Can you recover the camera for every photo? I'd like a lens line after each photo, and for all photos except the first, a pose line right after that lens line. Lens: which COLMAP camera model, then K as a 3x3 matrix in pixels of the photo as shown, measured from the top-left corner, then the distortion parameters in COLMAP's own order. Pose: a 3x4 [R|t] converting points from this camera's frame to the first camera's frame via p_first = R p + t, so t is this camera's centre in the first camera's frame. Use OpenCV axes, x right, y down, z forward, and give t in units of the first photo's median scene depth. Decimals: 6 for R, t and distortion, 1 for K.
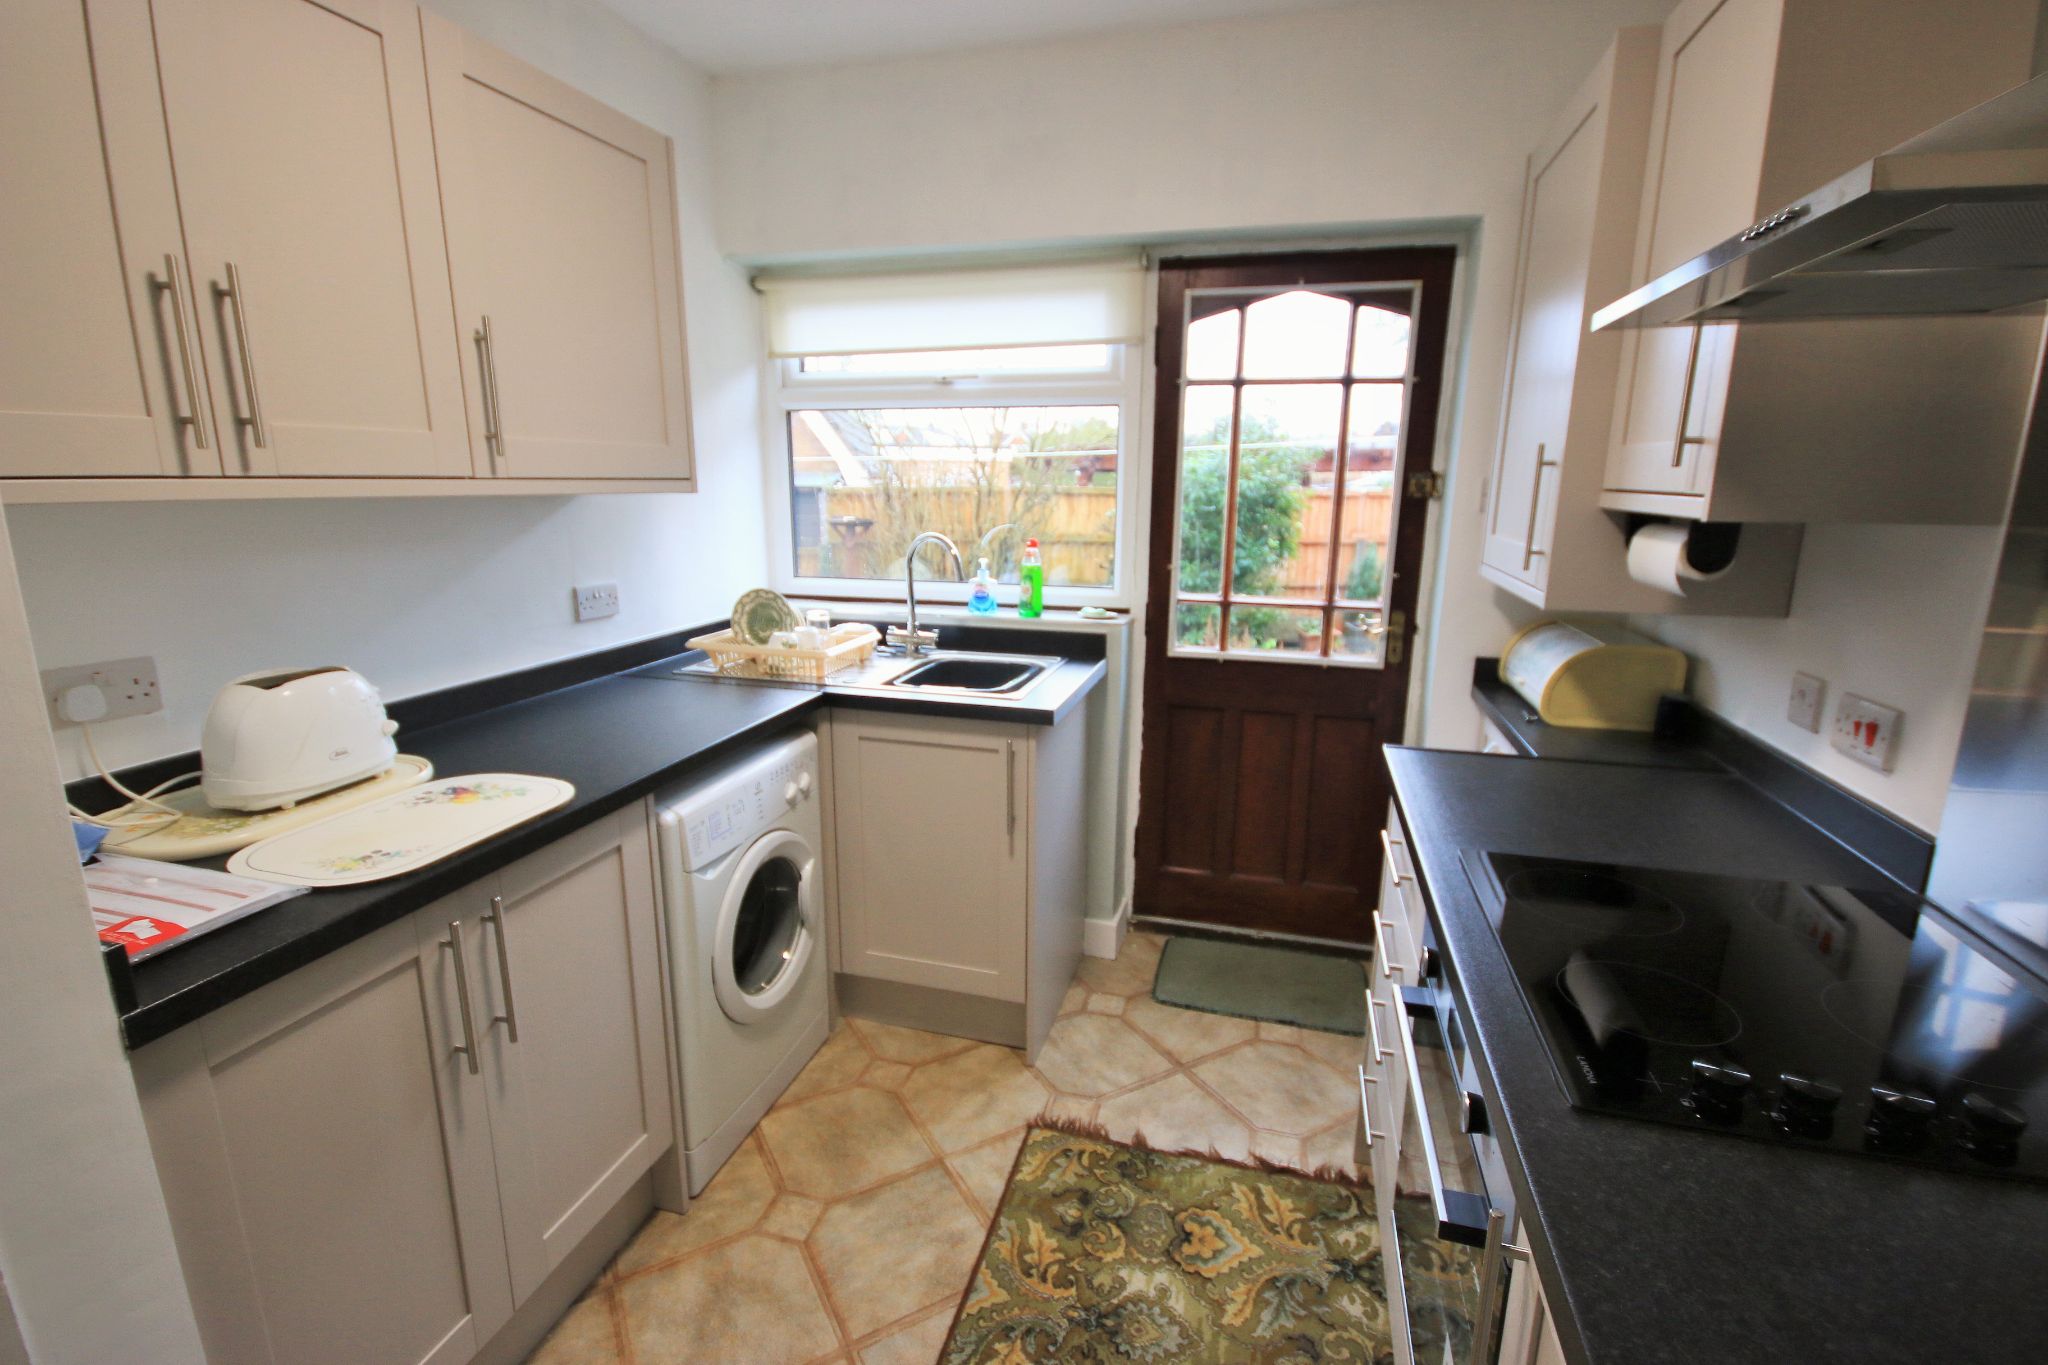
lens RADIAL K [[932.0, 0, 1022.4], [0, 932.0, 692.3], [0, 0, 1]] dist [-0.006942, -0.000265]
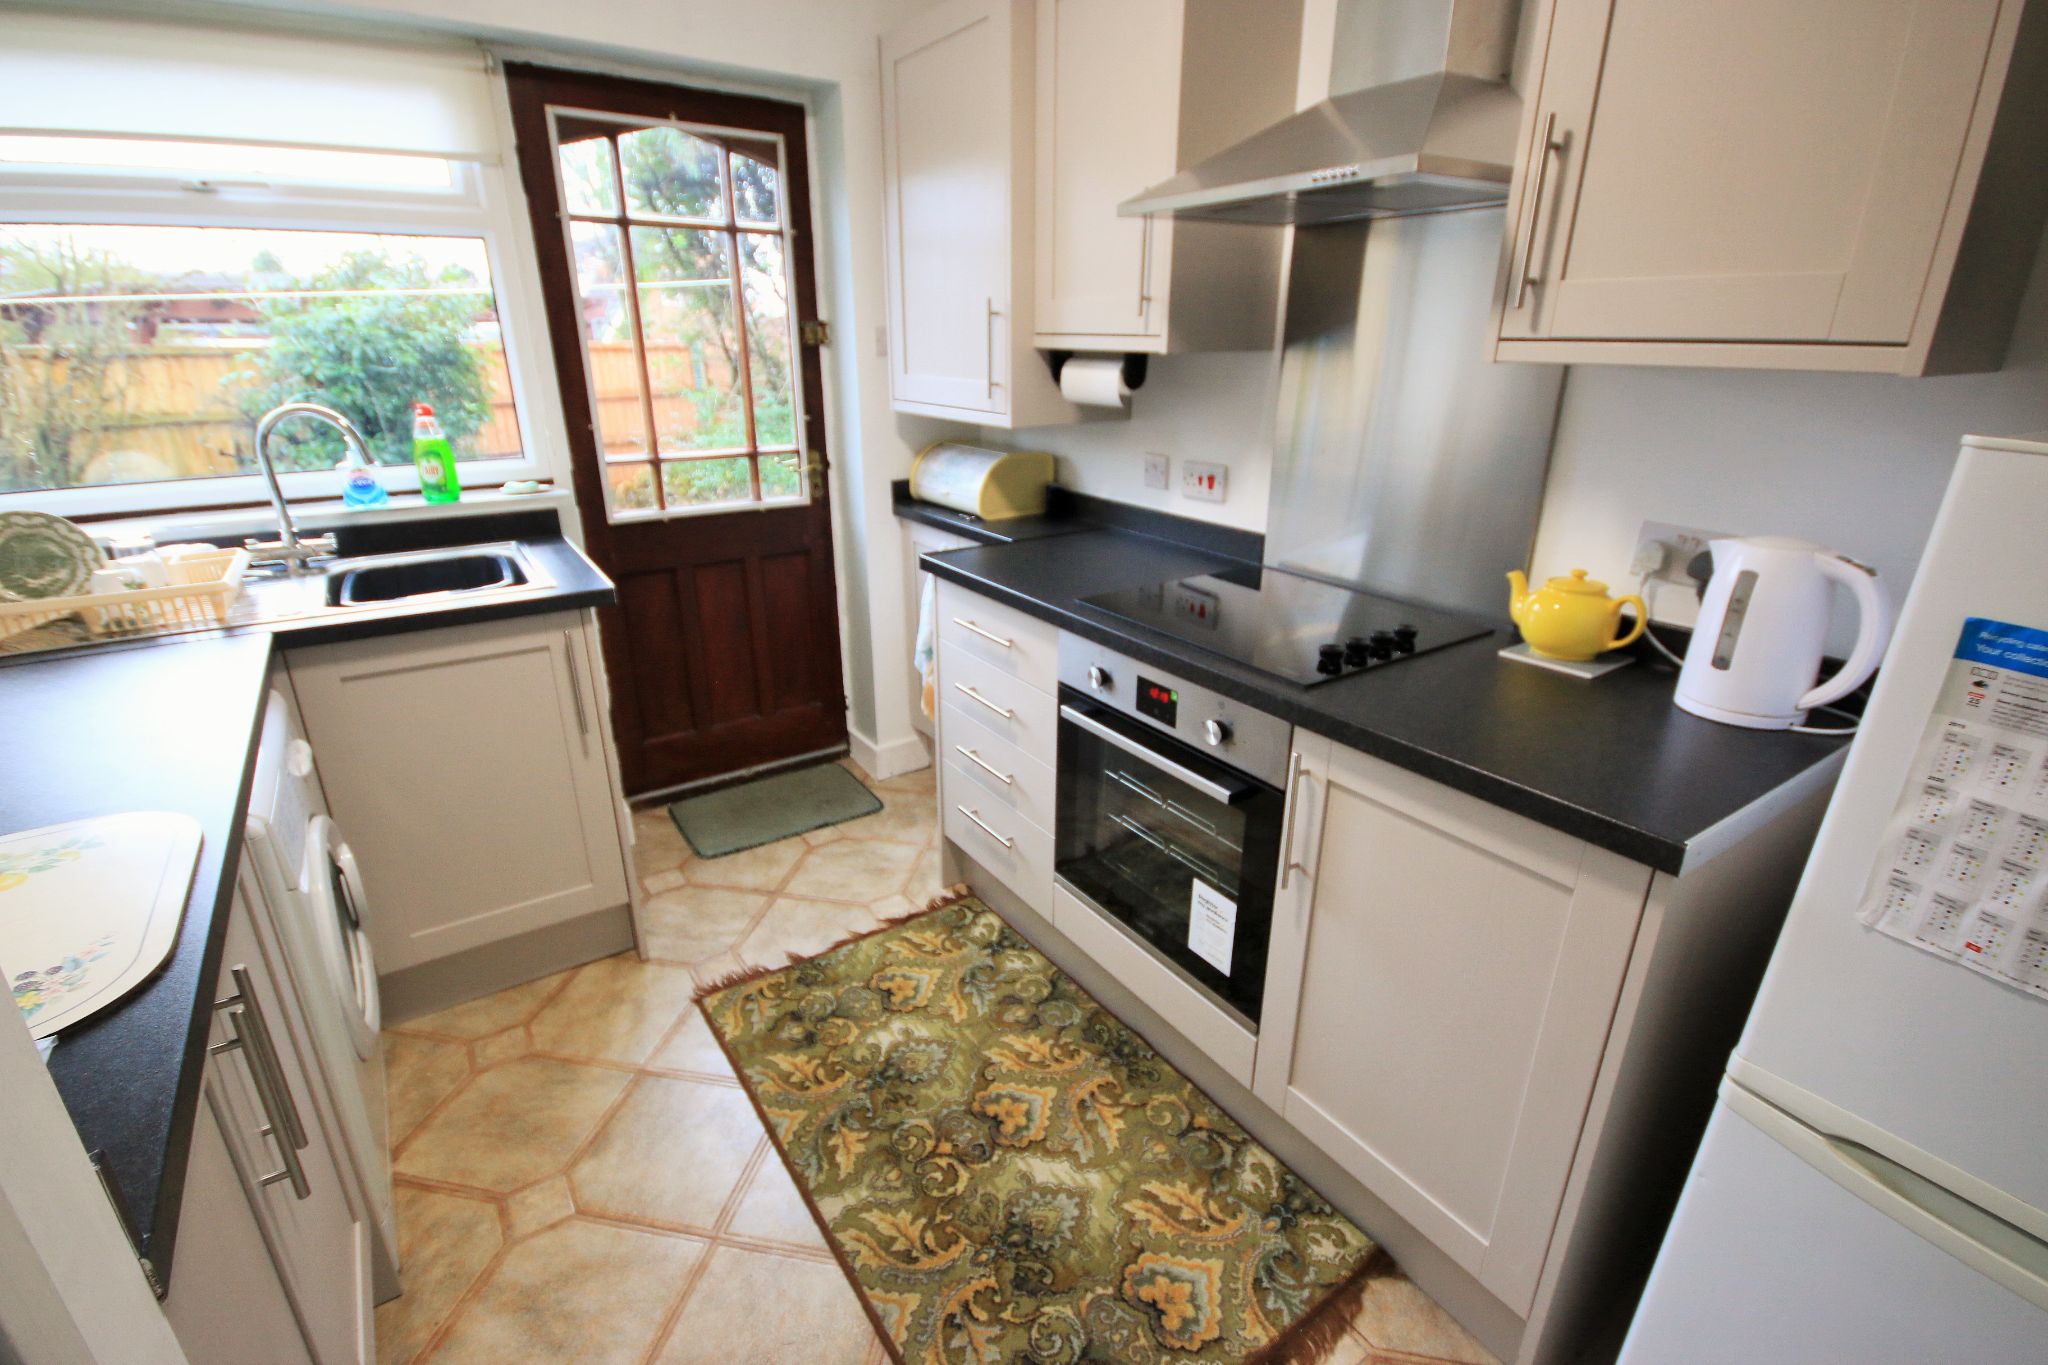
lens RADIAL K [[932.0, 0, 1022.4], [0, 932.0, 692.3], [0, 0, 1]] dist [-0.006942, -0.000265]
pose [[0.641284, -0.280978, 0.714007, -0.390984], [0.174213, 0.959556, 0.221138, -0.014381], [-0.747265, -0.017423, 0.664298, 0.074438]]
